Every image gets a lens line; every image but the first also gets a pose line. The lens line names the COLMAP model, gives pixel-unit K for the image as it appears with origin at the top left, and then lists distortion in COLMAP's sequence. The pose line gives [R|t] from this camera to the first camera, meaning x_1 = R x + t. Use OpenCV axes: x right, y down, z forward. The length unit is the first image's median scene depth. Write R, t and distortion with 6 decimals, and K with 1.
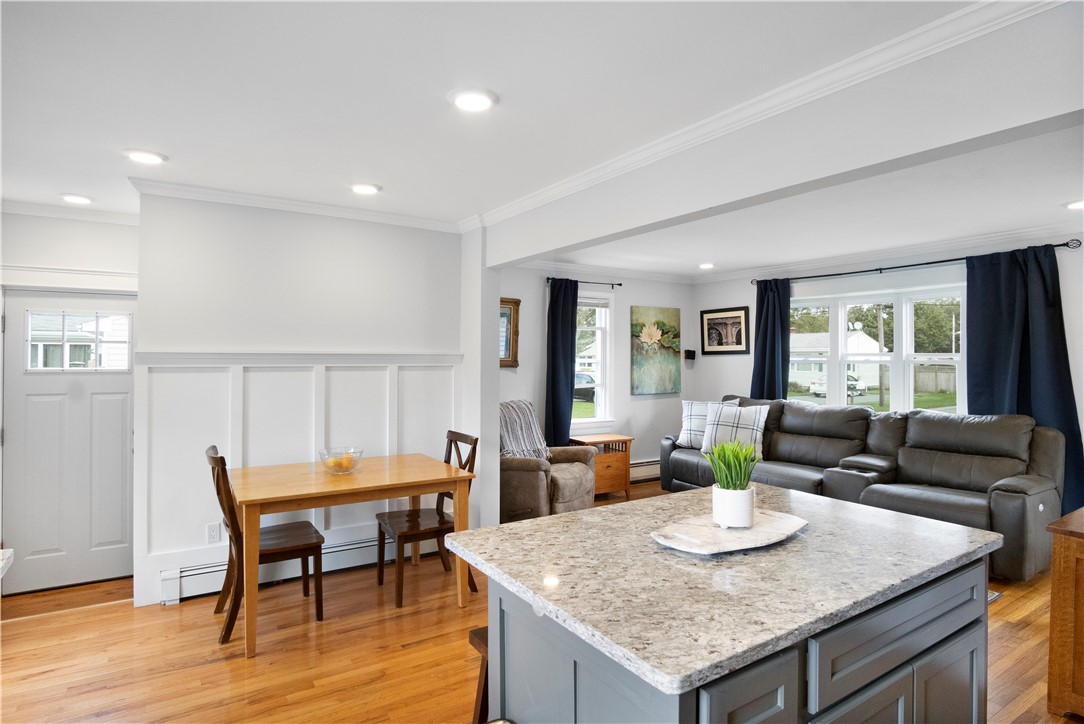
lens RADIAL K [[584.1, 0, 554.9], [0, 584.1, 361.8], [0, 0, 1]] dist [-0.025242, 0.000877]
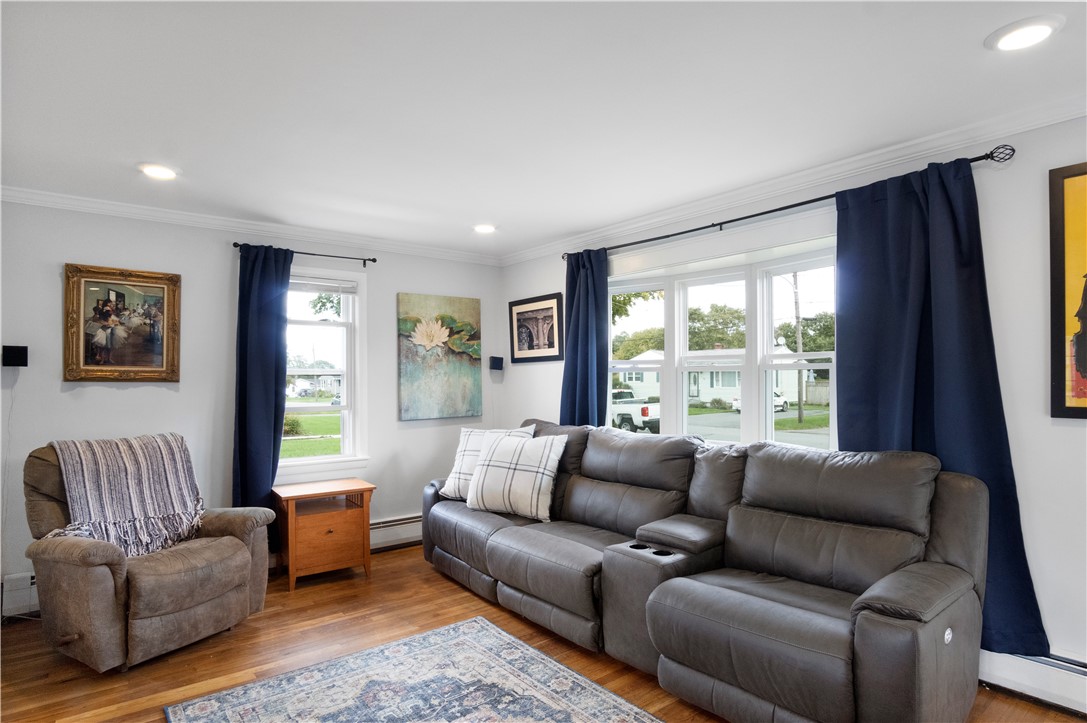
lens RADIAL K [[597.2, 0, 545.2], [0, 597.2, 389.1], [0, 0, 1]] dist [-0.026198, -0.001069]
pose [[0.995403, -0.011469, 0.095083, 0.262602], [0.010109, 0.999840, 0.014772, 0.011312], [-0.095238, -0.013743, 0.995360, 0.305310]]
